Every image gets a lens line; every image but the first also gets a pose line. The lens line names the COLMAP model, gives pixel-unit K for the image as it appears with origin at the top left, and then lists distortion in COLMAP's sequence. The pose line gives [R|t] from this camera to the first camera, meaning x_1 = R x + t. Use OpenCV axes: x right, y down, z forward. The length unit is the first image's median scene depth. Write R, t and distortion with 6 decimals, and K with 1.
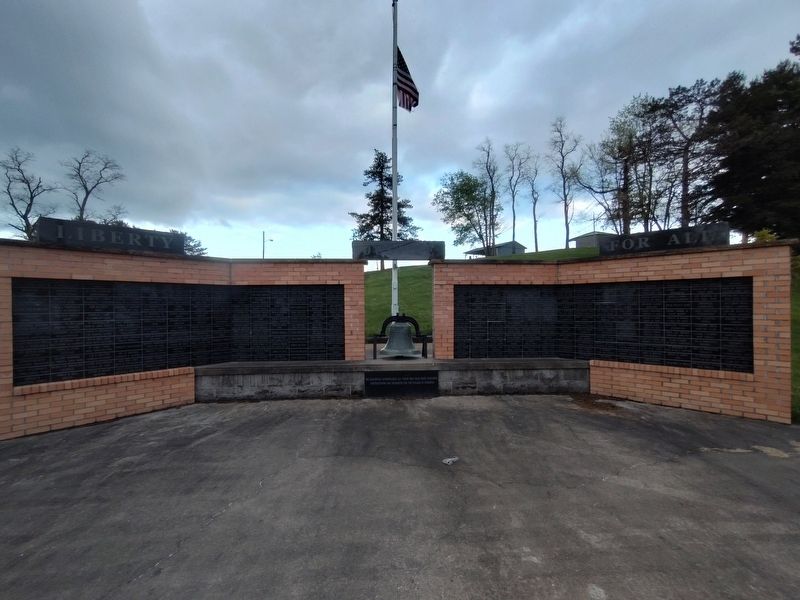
lens RADIAL K [[376.9, 0, 400.0], [0, 376.9, 300.0], [0, 0, 1]] dist [-0.014880, -0.000106]
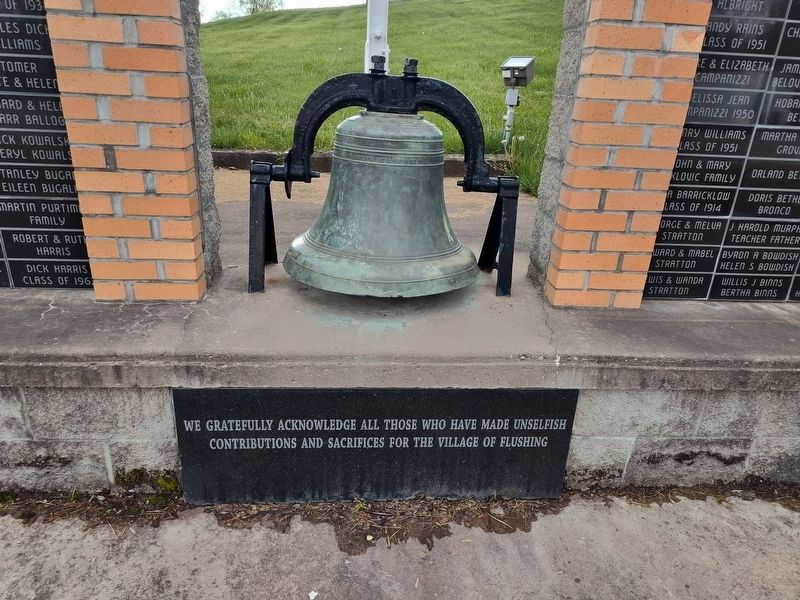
lens RADIAL K [[570.2, 0, 384.6], [0, 570.2, 296.8], [0, 0, 1]] dist [0.005212, -0.005178]
pose [[0.998497, 0.054808, 0.000304, 0.000456], [-0.051167, 0.930136, 0.363634, 0.009085], [0.019647, -0.363103, 0.931542, 0.143785]]
